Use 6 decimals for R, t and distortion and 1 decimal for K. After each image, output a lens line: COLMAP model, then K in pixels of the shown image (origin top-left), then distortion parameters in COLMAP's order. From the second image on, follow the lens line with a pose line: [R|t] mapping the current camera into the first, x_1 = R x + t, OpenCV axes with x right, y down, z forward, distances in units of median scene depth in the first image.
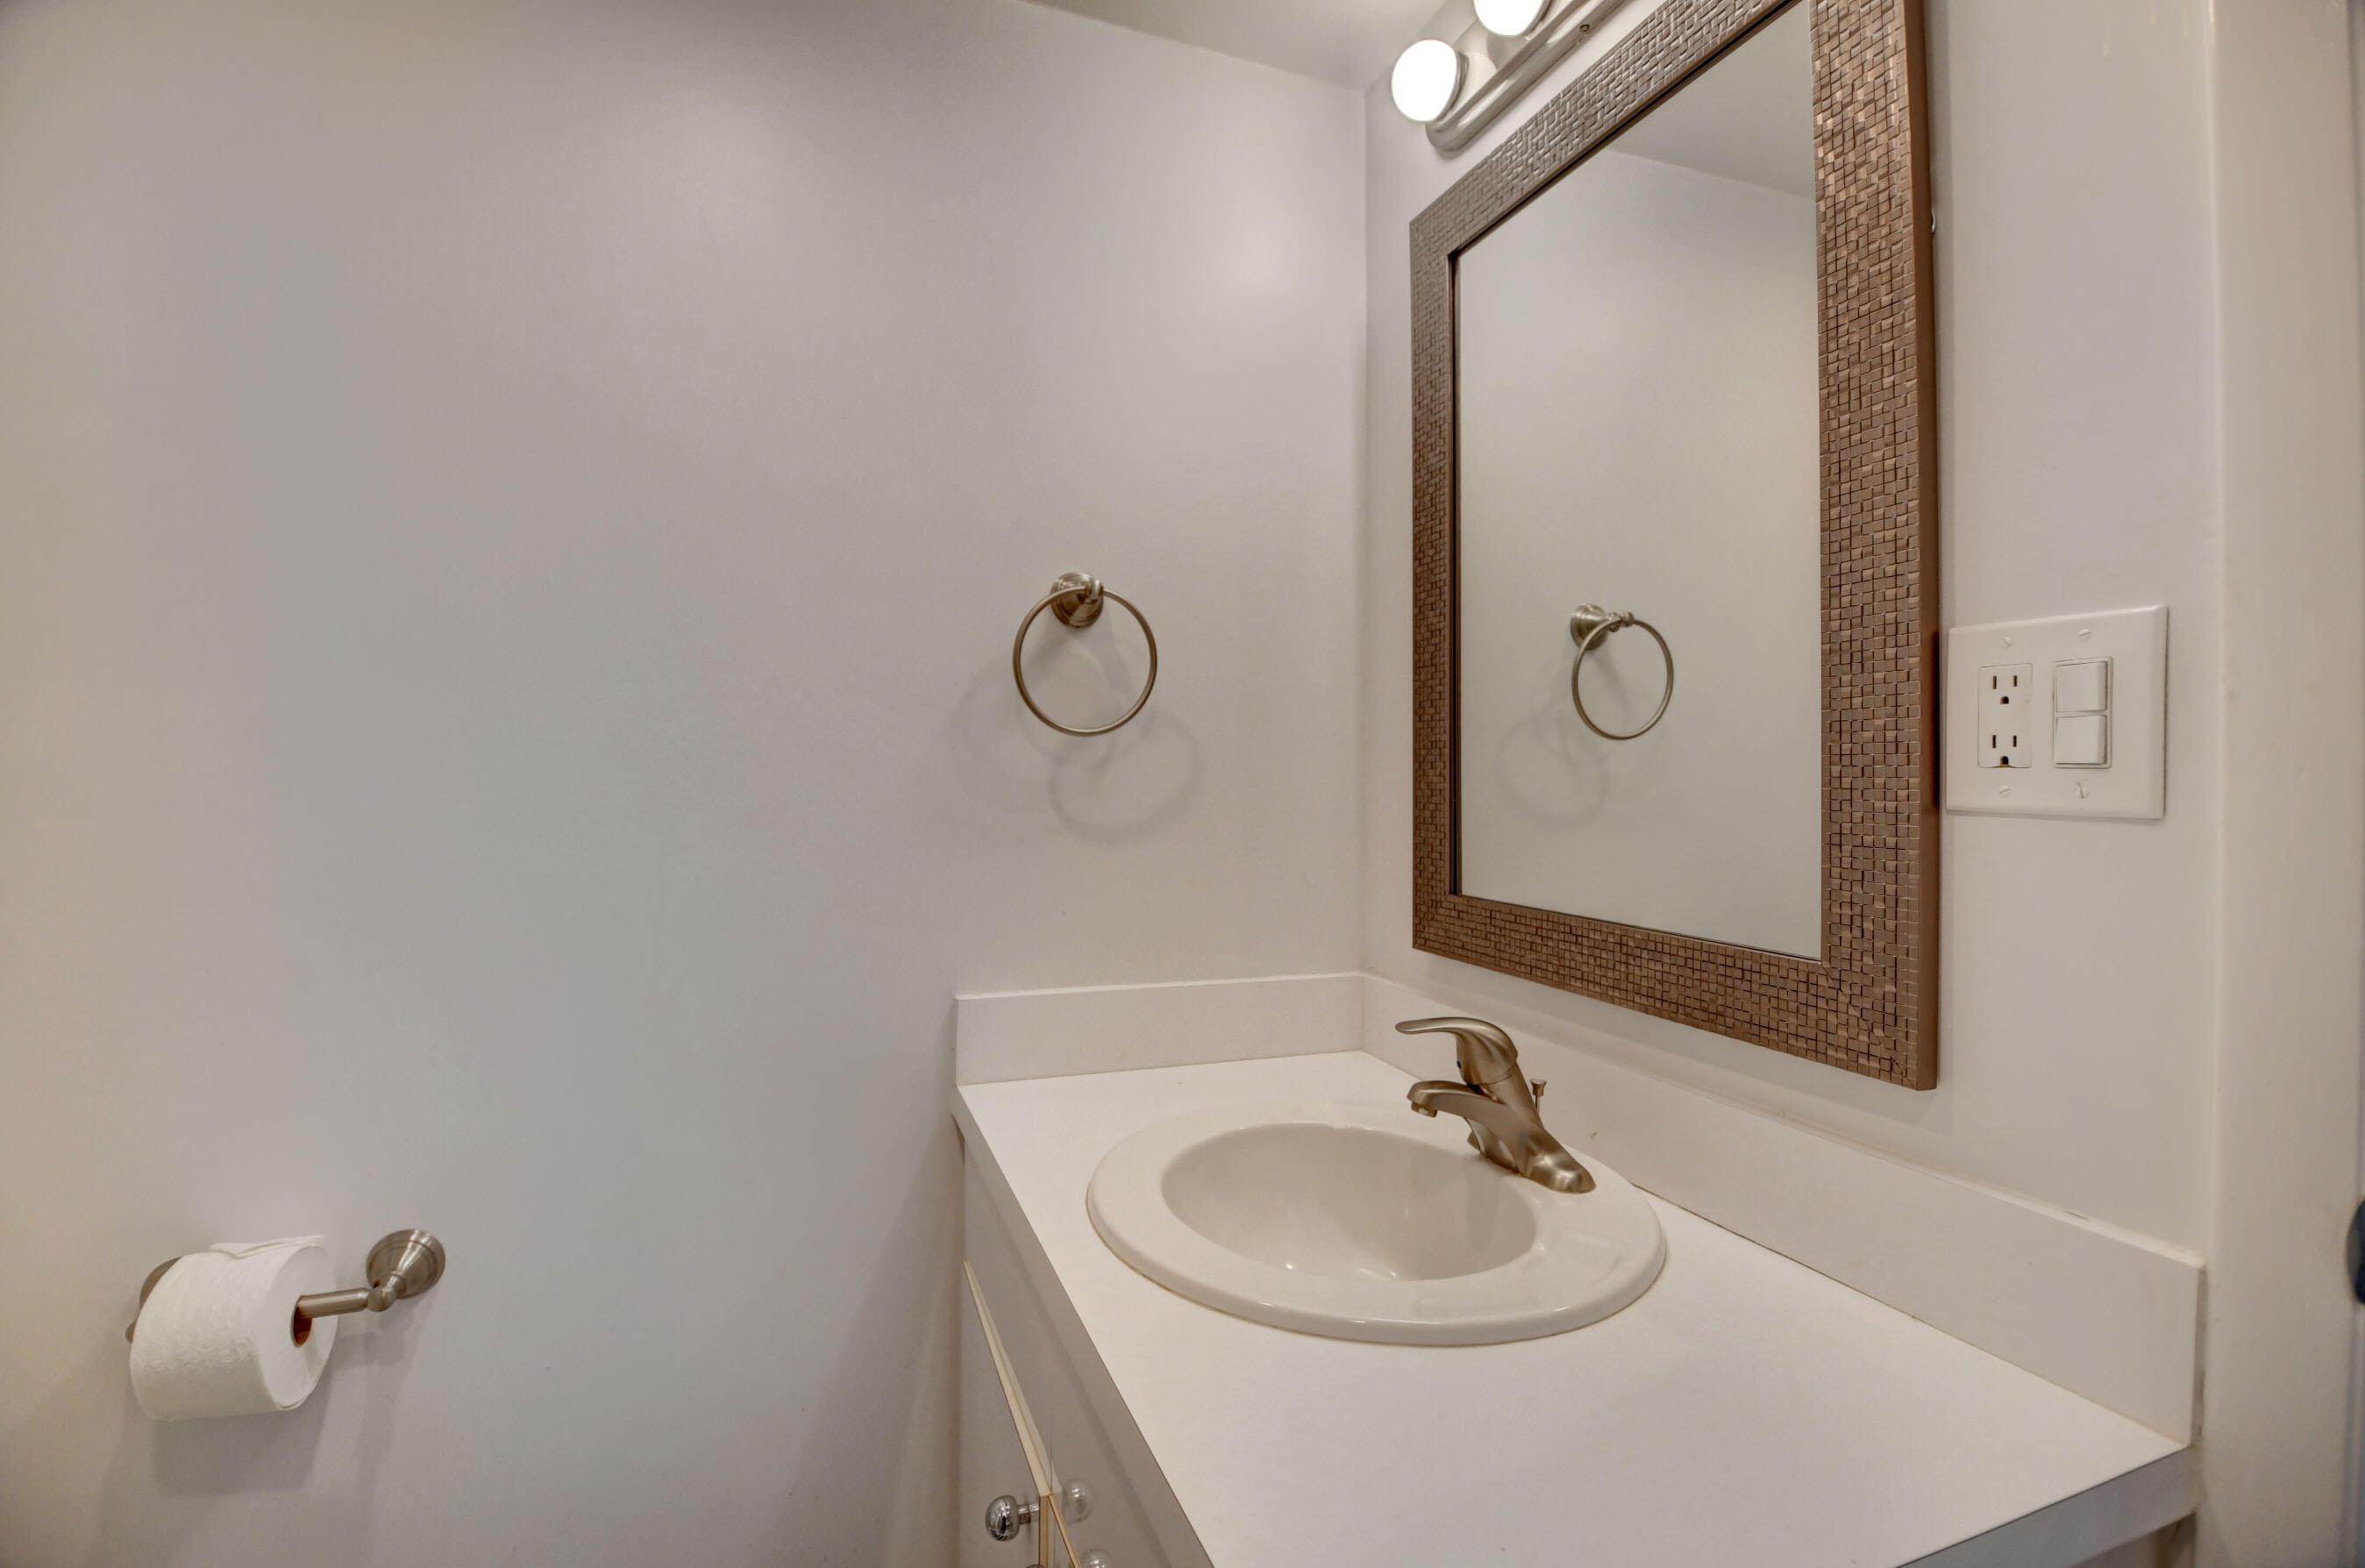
lens RADIAL K [[1043.8, 0, 1172.9], [0, 1043.8, 774.6], [0, 0, 1]] dist [0.034622, -0.041545]
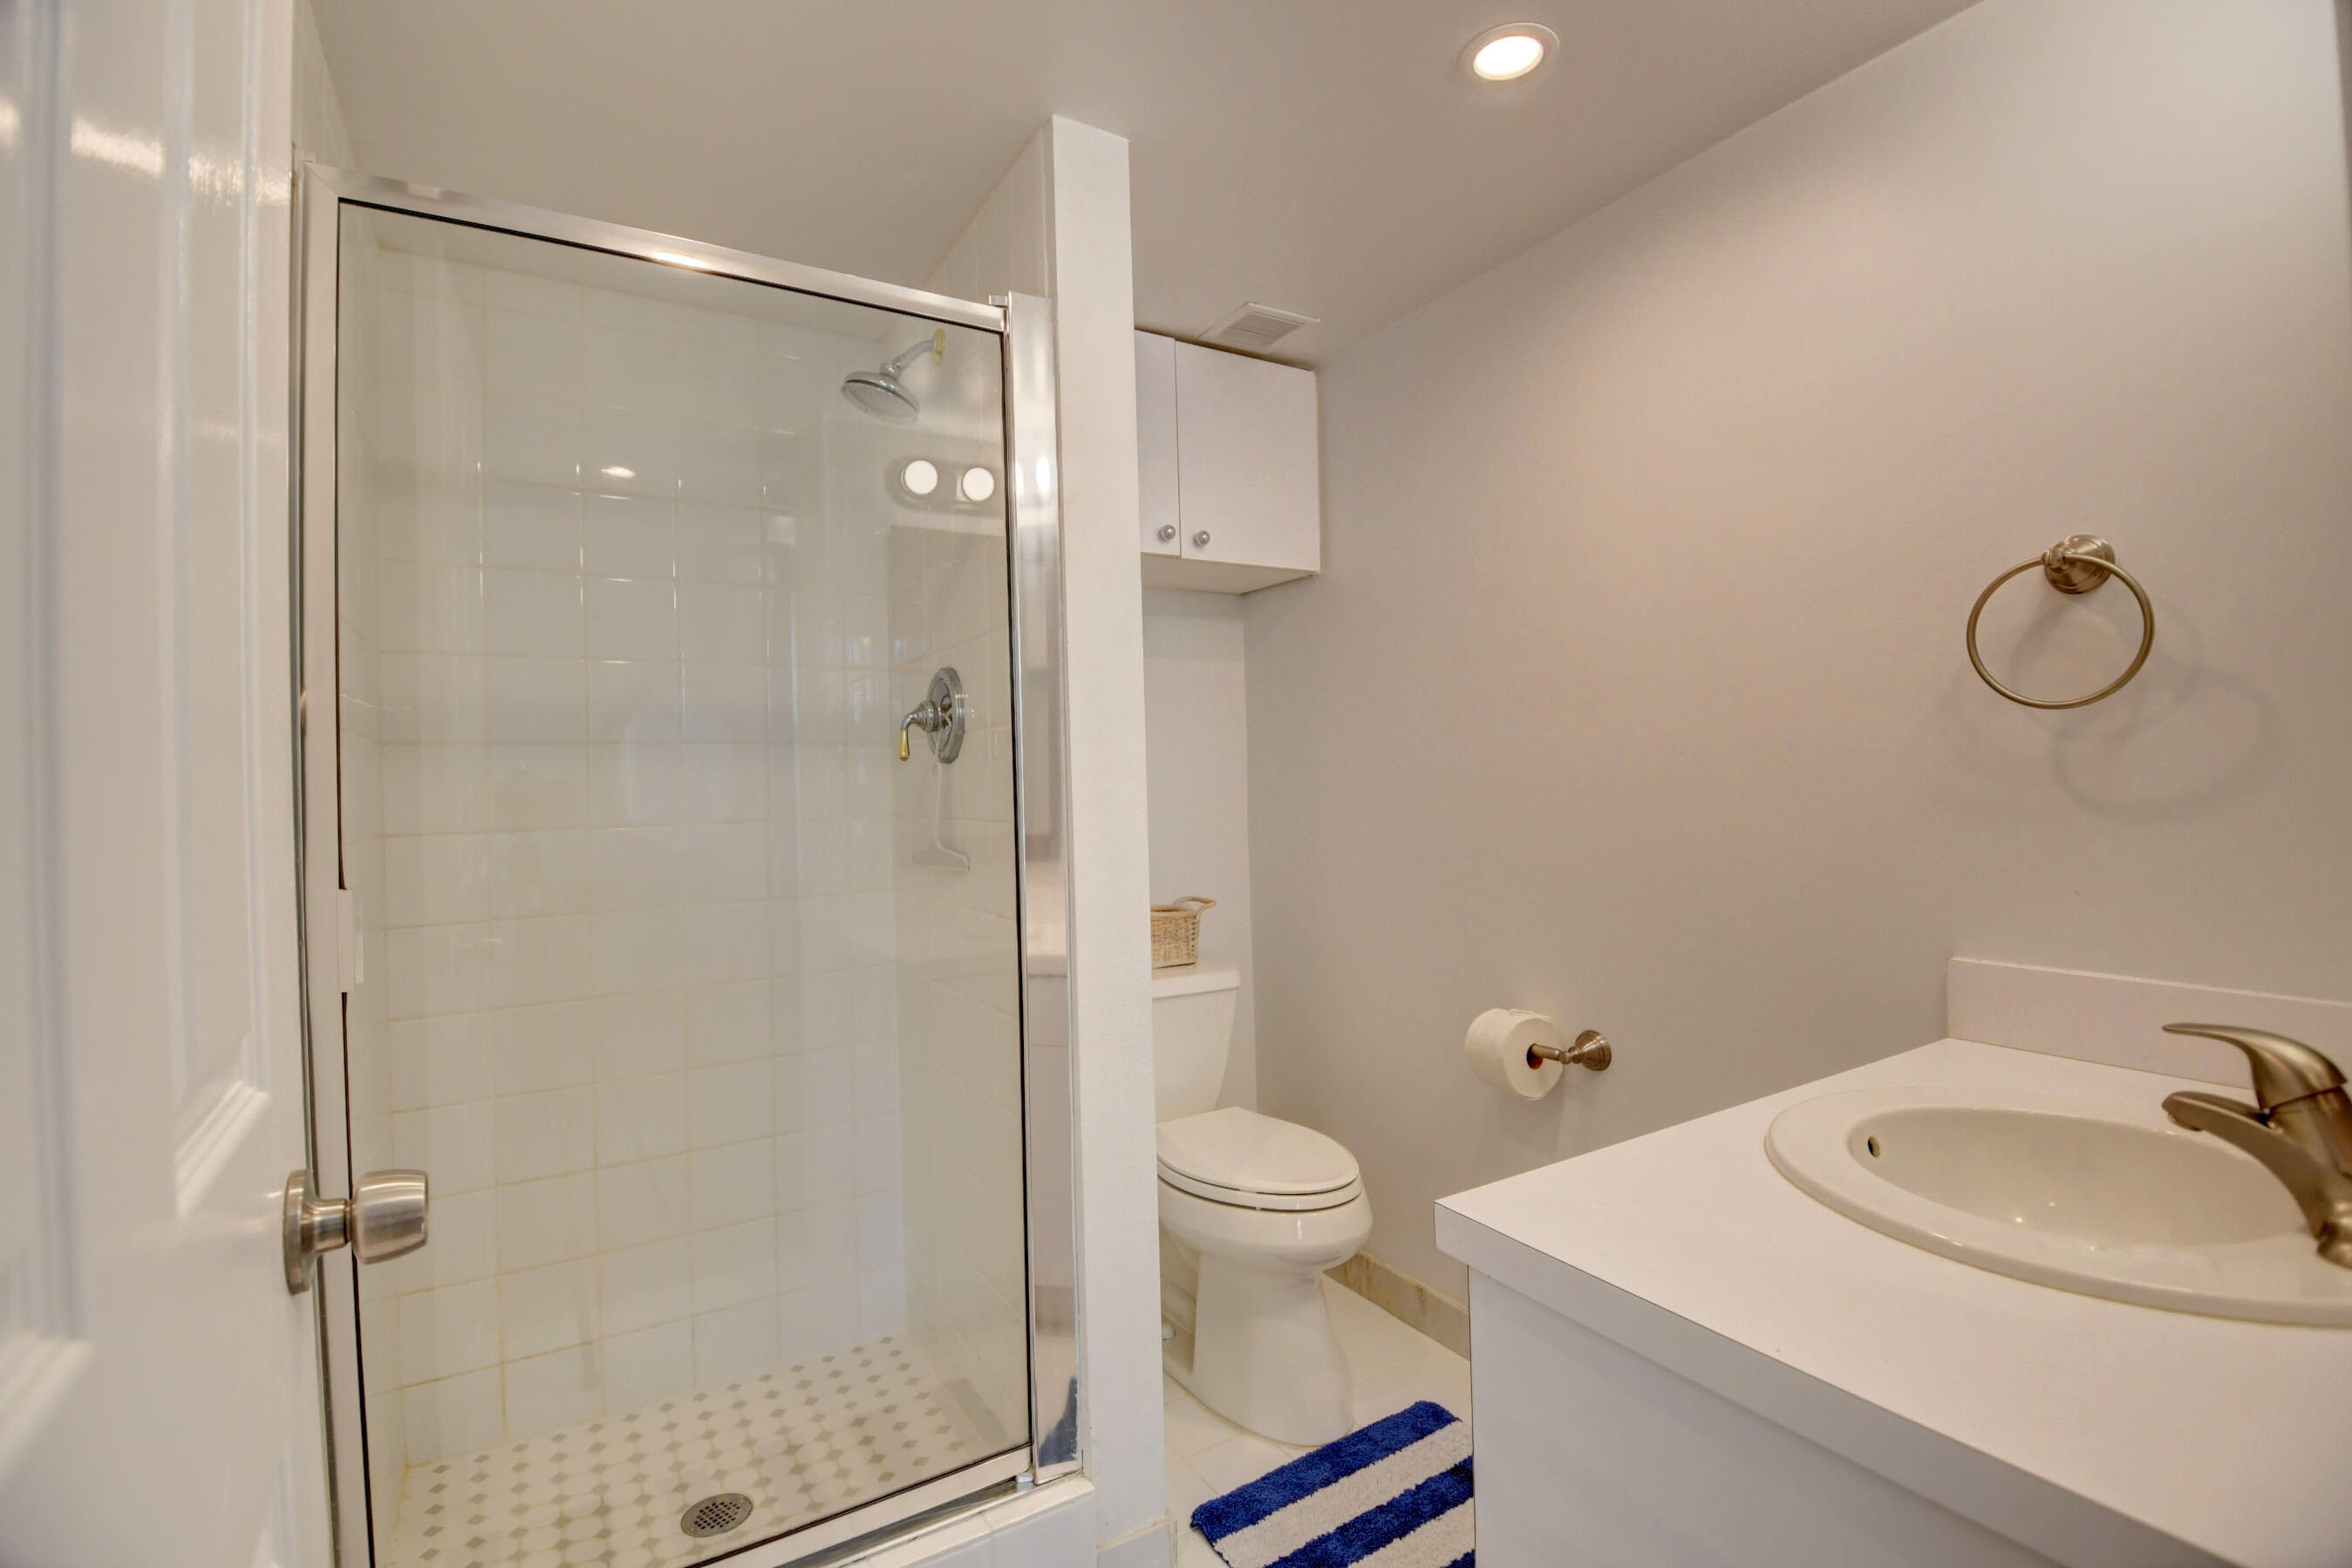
lens RADIAL K [[1038.0, 0, 1166.4], [0, 1038.0, 774.6], [0, 0, 1]] dist [0.034622, -0.041545]
pose [[0.189457, -0.005729, -0.981872, 0.841086], [0.023540, 0.999722, -0.001291, 0.006240], [0.981607, -0.022869, 0.189540, 0.001423]]
